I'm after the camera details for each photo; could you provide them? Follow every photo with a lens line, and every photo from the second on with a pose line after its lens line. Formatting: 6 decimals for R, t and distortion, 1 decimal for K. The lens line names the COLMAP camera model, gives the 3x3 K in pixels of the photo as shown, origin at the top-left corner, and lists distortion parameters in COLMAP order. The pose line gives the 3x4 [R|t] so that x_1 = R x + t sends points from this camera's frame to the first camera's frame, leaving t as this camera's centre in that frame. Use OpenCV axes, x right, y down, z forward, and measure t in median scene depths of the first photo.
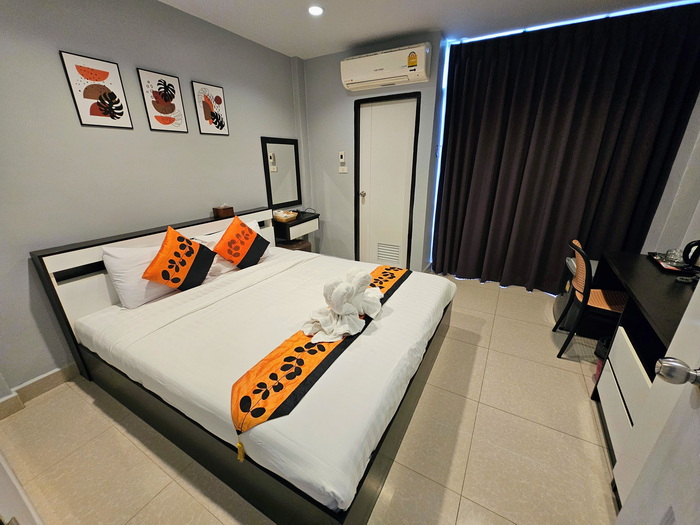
lens RADIAL K [[282.9, 0, 351.7], [0, 282.9, 261.8], [0, 0, 1]] dist [-0.008823, -0.000342]
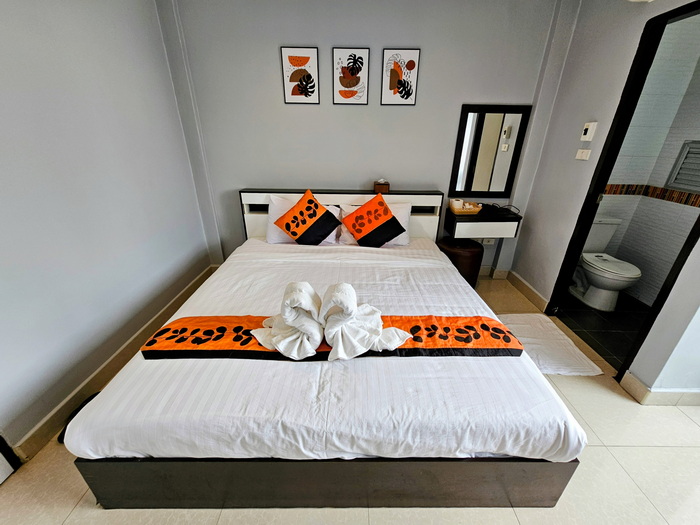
lens RADIAL K [[282.9, 0, 349.8], [0, 282.9, 263.4], [0, 0, 1]] dist [-0.008823, -0.000342]
pose [[0.493532, 0.372658, -0.785845, 0.452605], [-0.312247, 0.919234, 0.239813, -0.167070], [0.811744, 0.127022, 0.570033, 0.474291]]
